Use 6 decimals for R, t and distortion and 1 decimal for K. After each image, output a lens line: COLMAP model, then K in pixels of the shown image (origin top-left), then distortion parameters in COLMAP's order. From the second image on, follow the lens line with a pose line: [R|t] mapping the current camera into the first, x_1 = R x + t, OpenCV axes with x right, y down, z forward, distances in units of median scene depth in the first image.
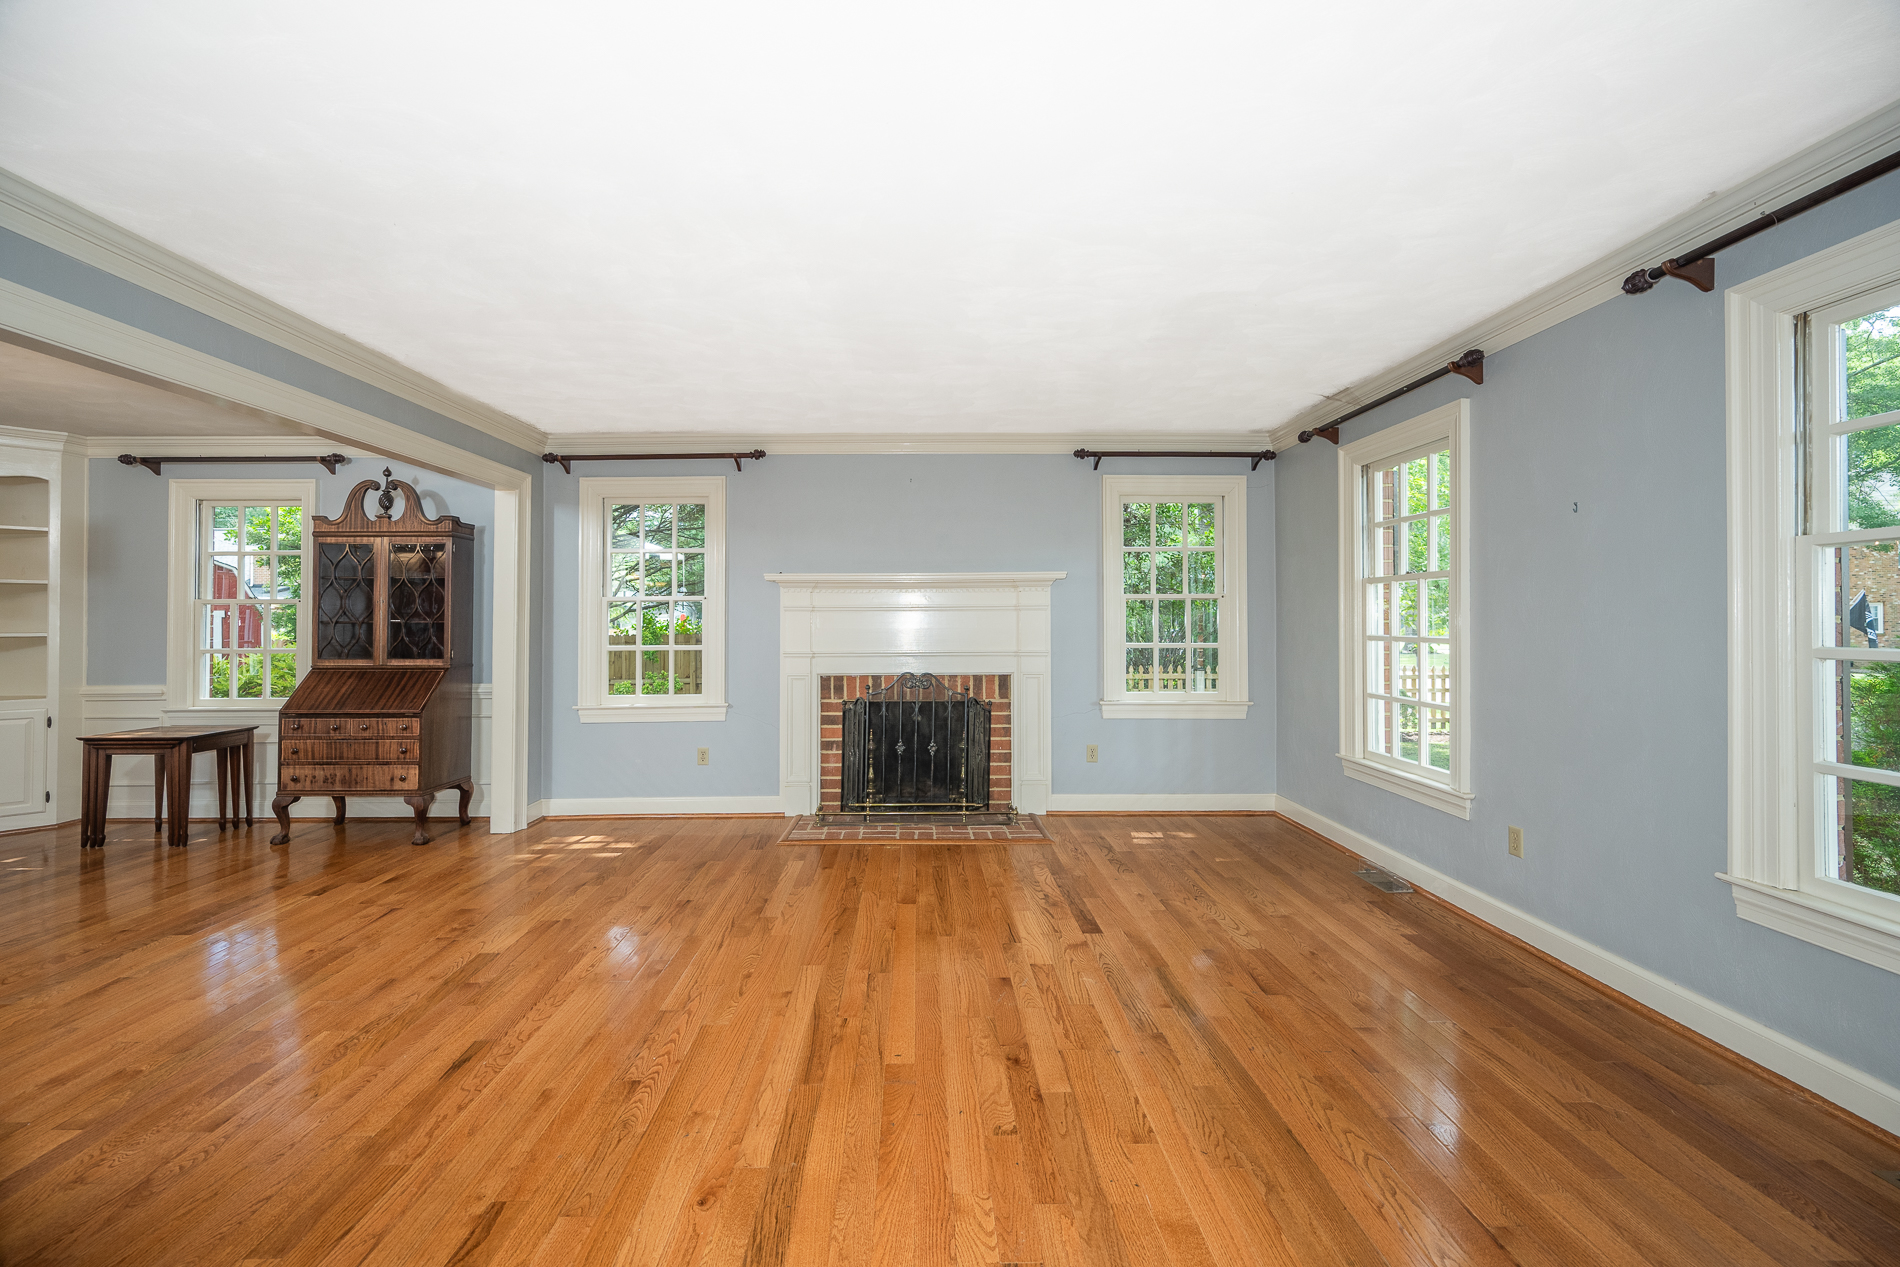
lens RADIAL K [[764.5, 0, 962.4], [0, 764.5, 622.1], [0, 0, 1]] dist [0.002355, -0.000401]
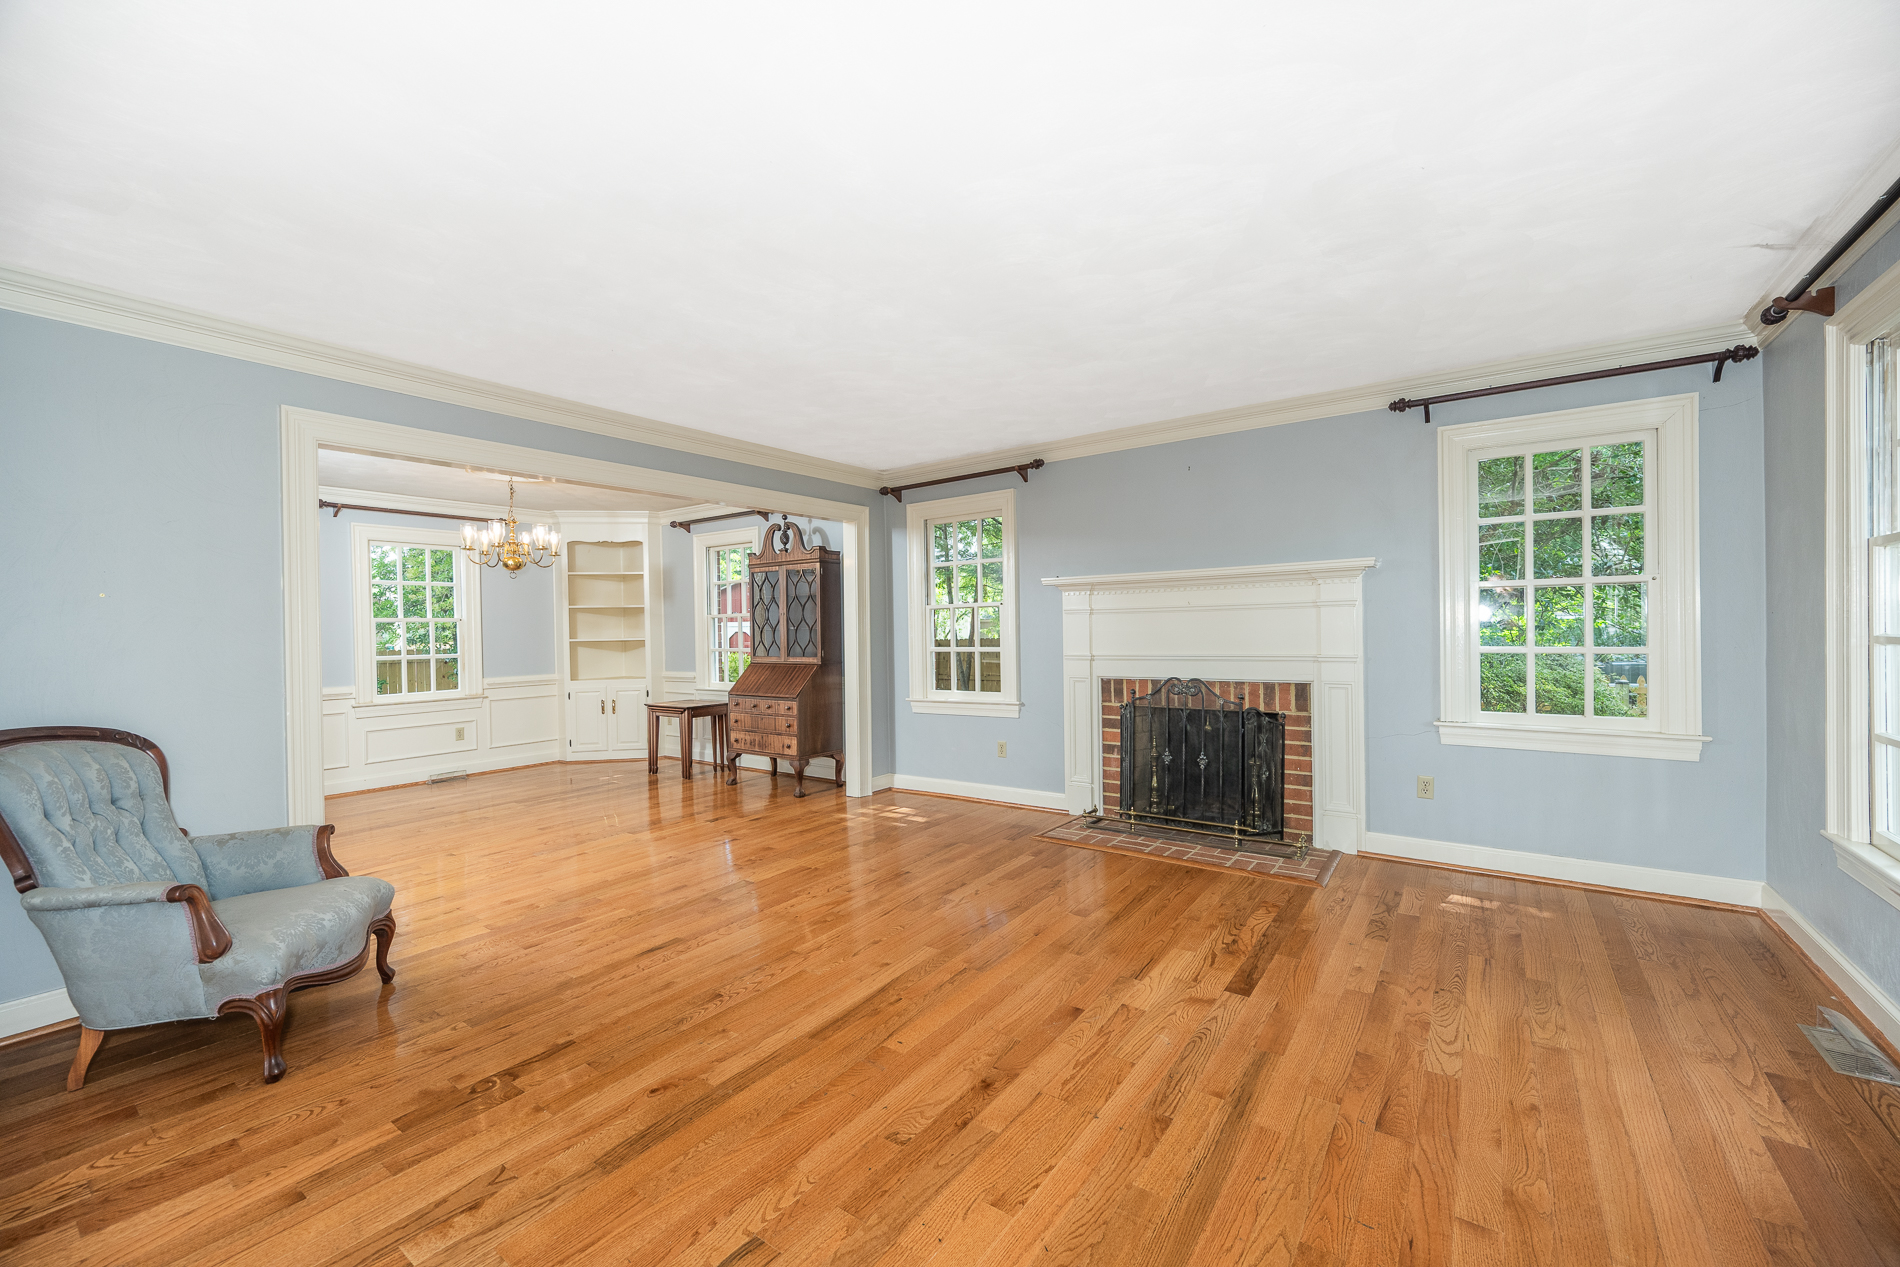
lens RADIAL K [[764.5, 0, 968.5], [0, 764.5, 642.3], [0, 0, 1]] dist [0.002355, -0.000401]
pose [[0.806738, 0.000449, -0.590909, 0.293532], [0.014626, 0.999678, 0.020728, 0.000373], [0.590728, -0.025365, 0.806472, 0.110091]]
